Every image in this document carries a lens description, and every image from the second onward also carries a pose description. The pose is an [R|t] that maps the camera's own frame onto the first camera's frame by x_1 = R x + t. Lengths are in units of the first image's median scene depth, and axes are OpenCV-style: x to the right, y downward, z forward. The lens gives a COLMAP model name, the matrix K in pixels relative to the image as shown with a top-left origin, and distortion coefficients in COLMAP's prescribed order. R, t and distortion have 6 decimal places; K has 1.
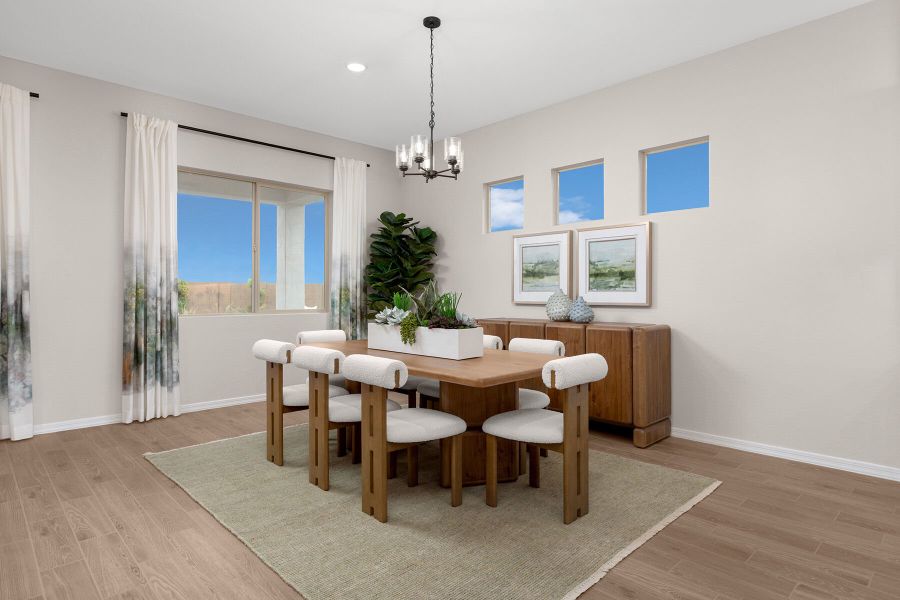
lens RADIAL K [[524.5, 0, 450.0], [0, 524.5, 300.0], [0, 0, 1]] dist [0.001968, -0.000372]
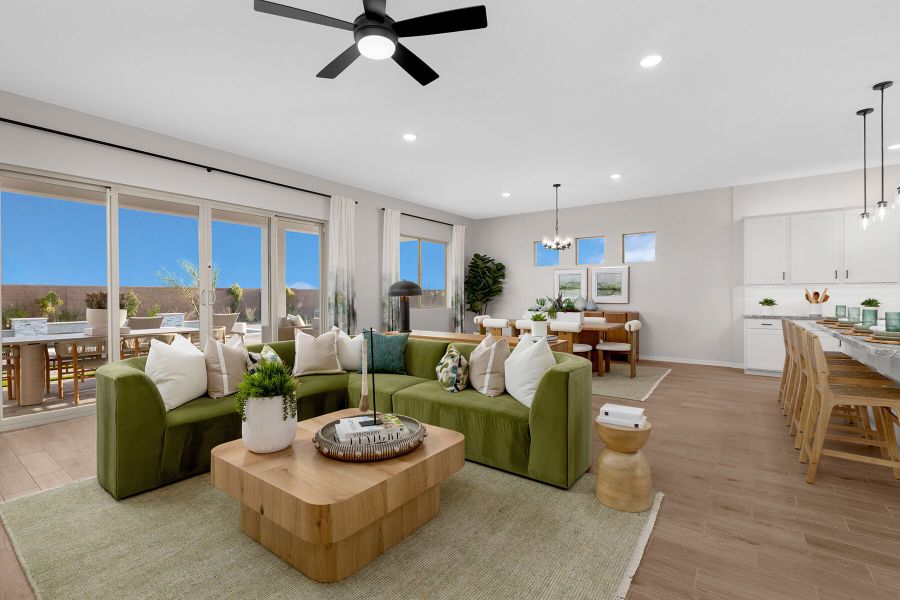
lens RADIAL K [[407.1, 0, 450.0], [0, 407.1, 300.0], [0, 0, 1]] dist [-0.000474, -0.000071]
pose [[0.988980, -0.002473, 0.148028, -0.530457], [0.003314, 0.999980, -0.005436, 0.003607], [-0.148011, 0.005867, 0.988968, -0.507433]]
